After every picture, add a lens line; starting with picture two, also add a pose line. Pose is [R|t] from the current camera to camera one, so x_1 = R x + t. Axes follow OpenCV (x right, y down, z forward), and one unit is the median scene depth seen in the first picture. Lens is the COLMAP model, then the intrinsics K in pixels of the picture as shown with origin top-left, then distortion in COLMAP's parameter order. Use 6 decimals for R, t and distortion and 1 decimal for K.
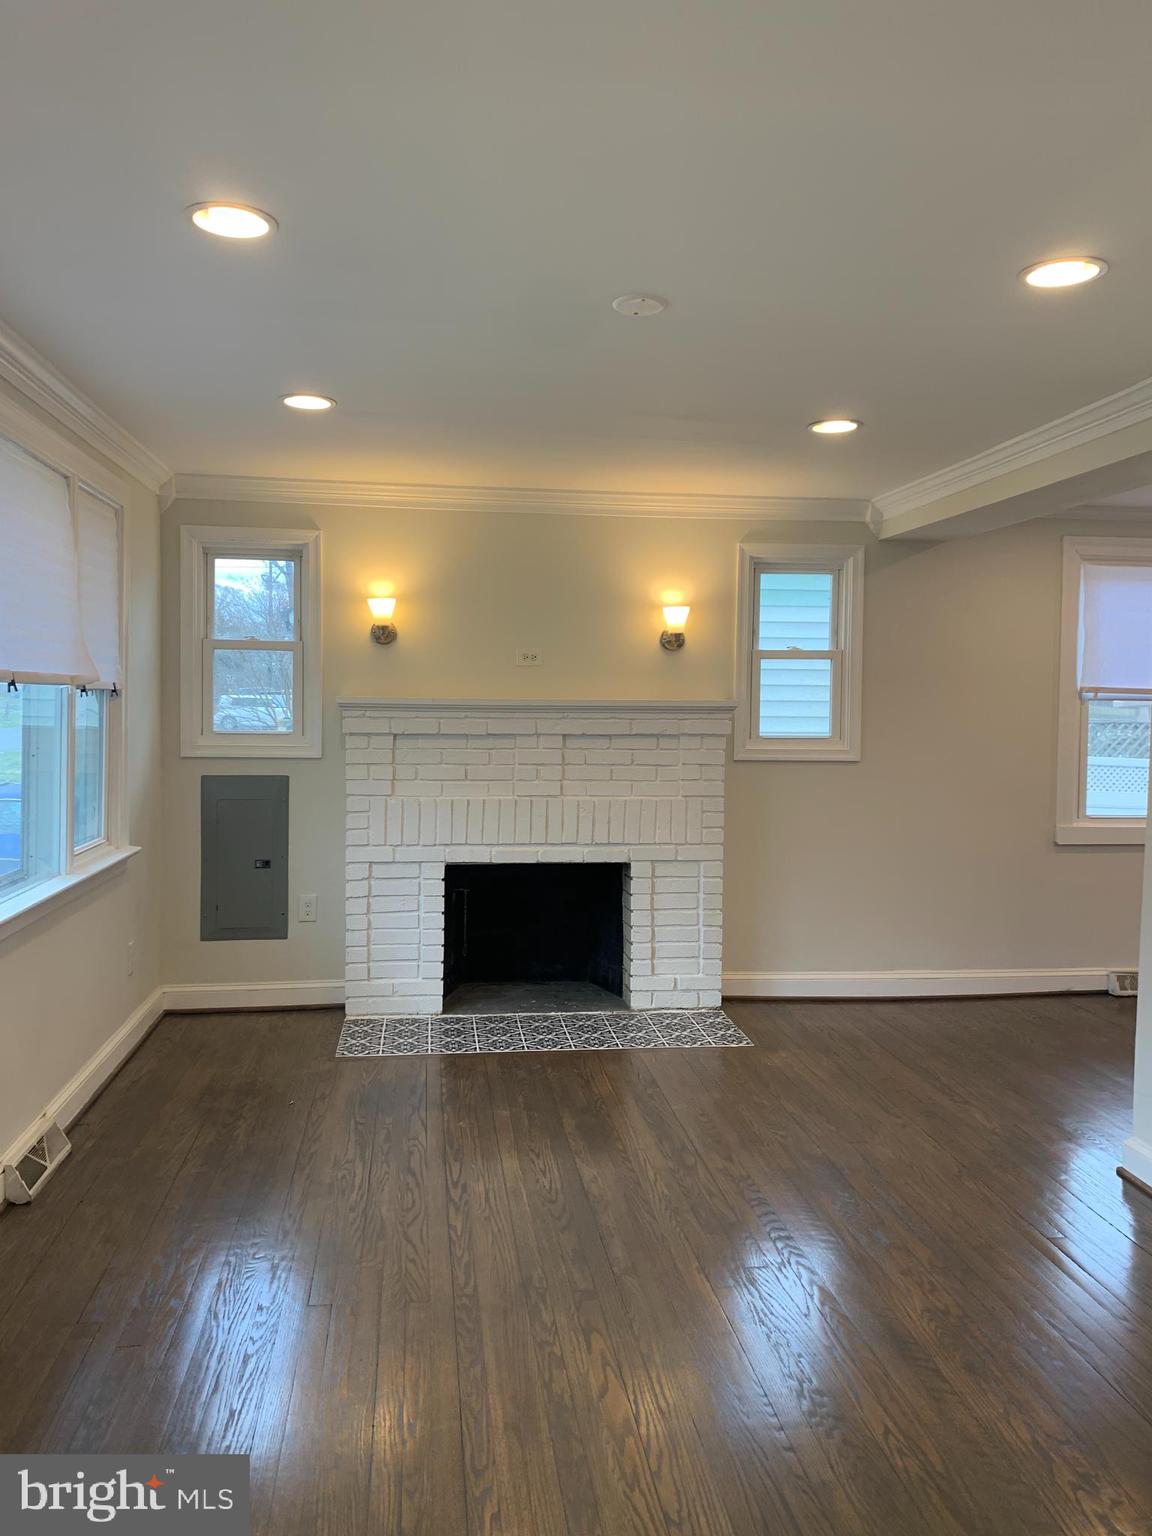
lens RADIAL K [[1174.9, 0, 577.9], [0, 1174.9, 749.8], [0, 0, 1]] dist [0.106996, -0.126277]
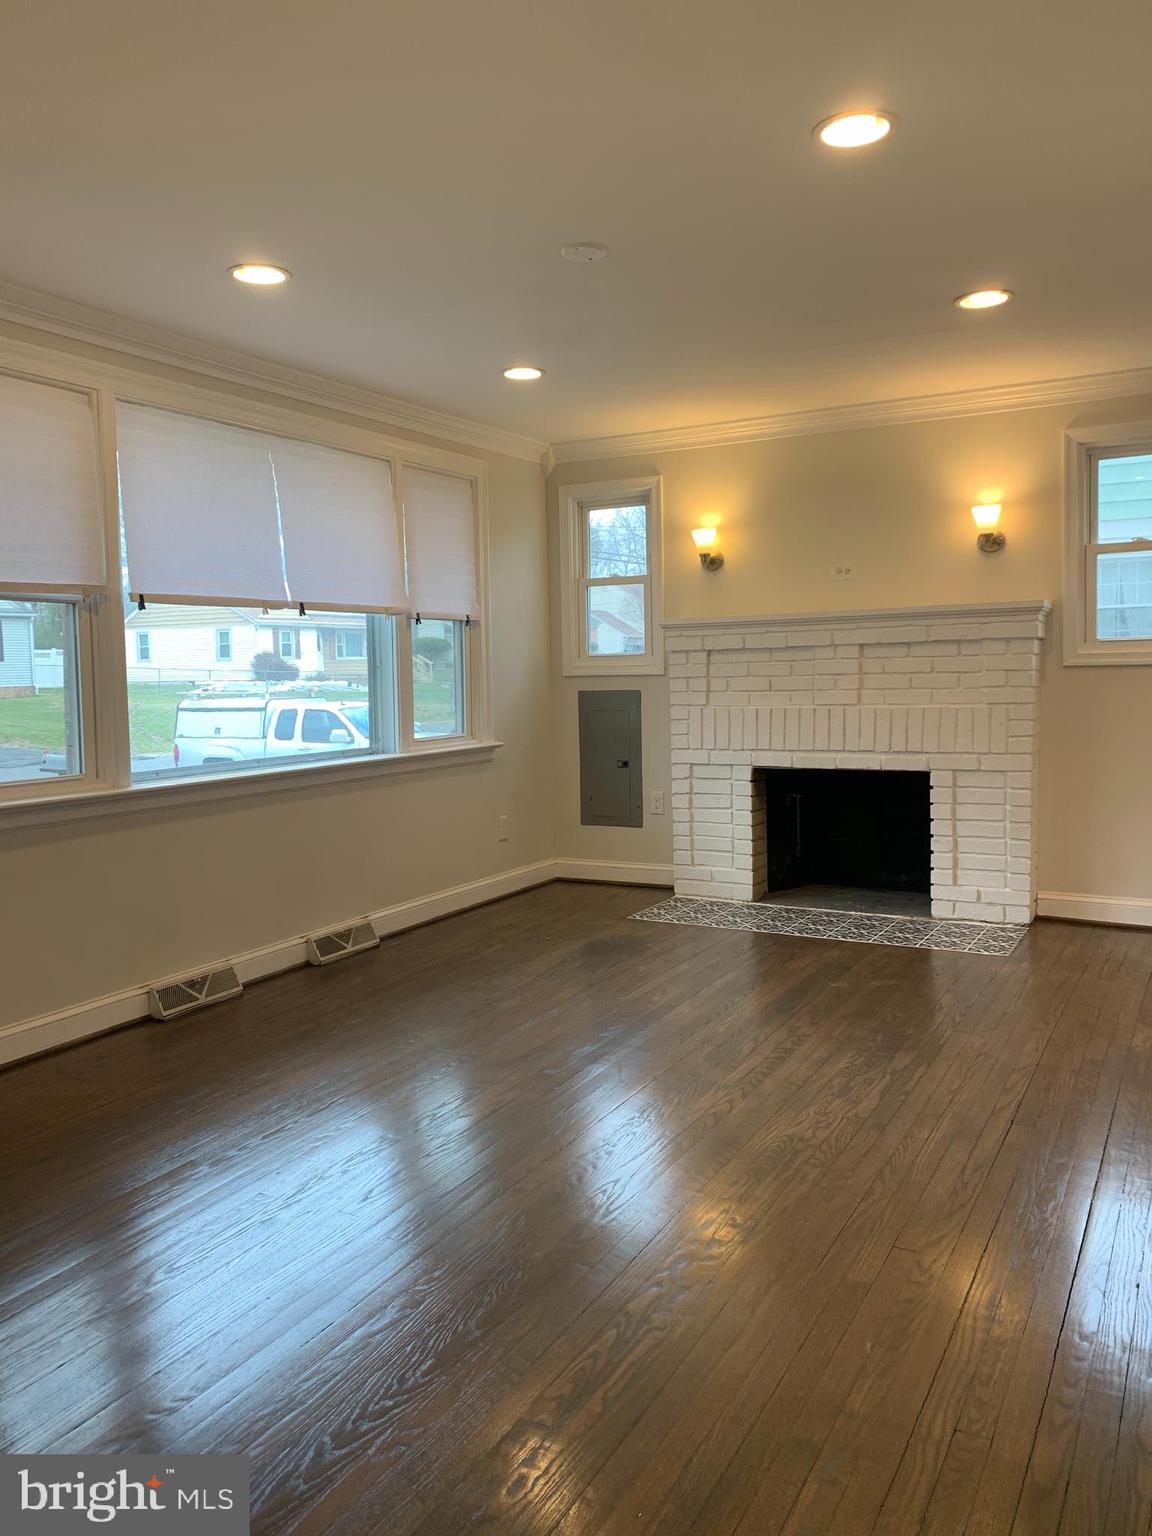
lens RADIAL K [[1164.1, 0, 576.0], [0, 1164.1, 768.0], [0, 0, 1]] dist [0.118221, -0.307596]
pose [[0.803474, 0.021093, -0.594966, 0.400158], [0.008640, 0.998854, 0.047080, 0.044481], [0.595277, -0.042968, 0.802371, 0.025425]]
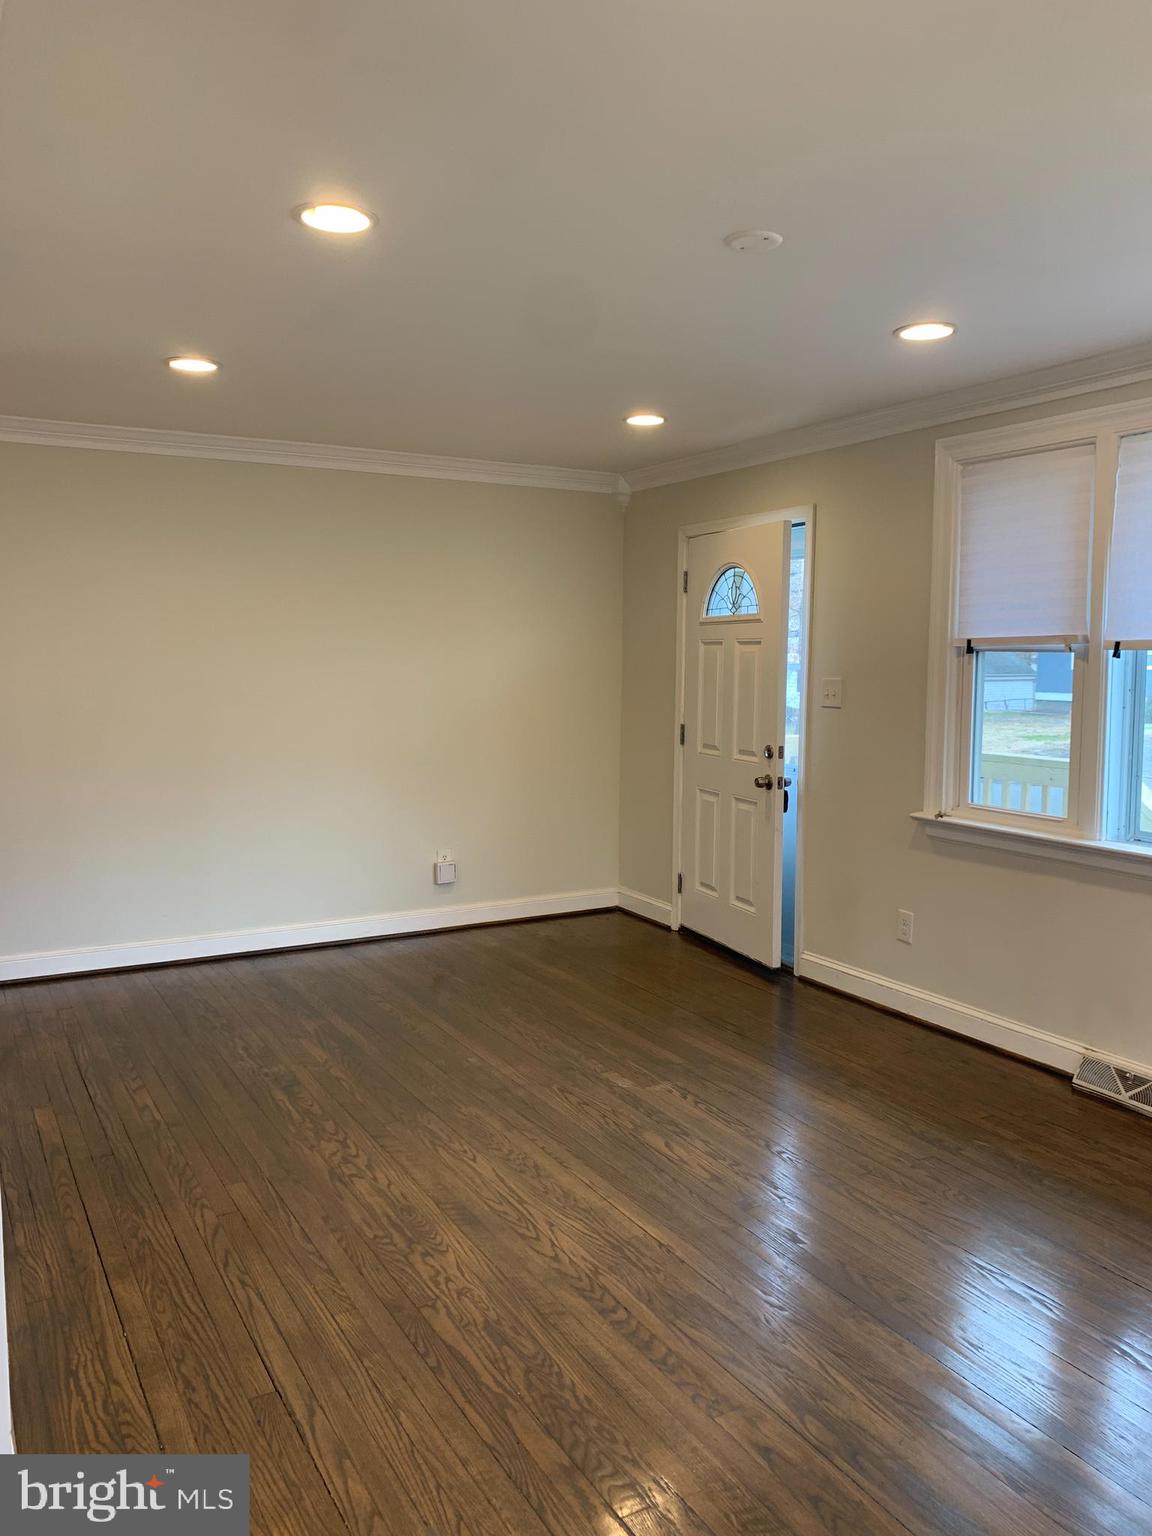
lens RADIAL K [[1174.9, 0, 577.9], [0, 1174.9, 749.8], [0, 0, 1]] dist [0.106996, -0.126277]
pose [[-0.929504, 0.011730, -0.368625, 0.291096], [-0.029270, 0.993995, 0.105435, -0.034820], [0.367648, 0.108792, -0.923580, 1.016134]]
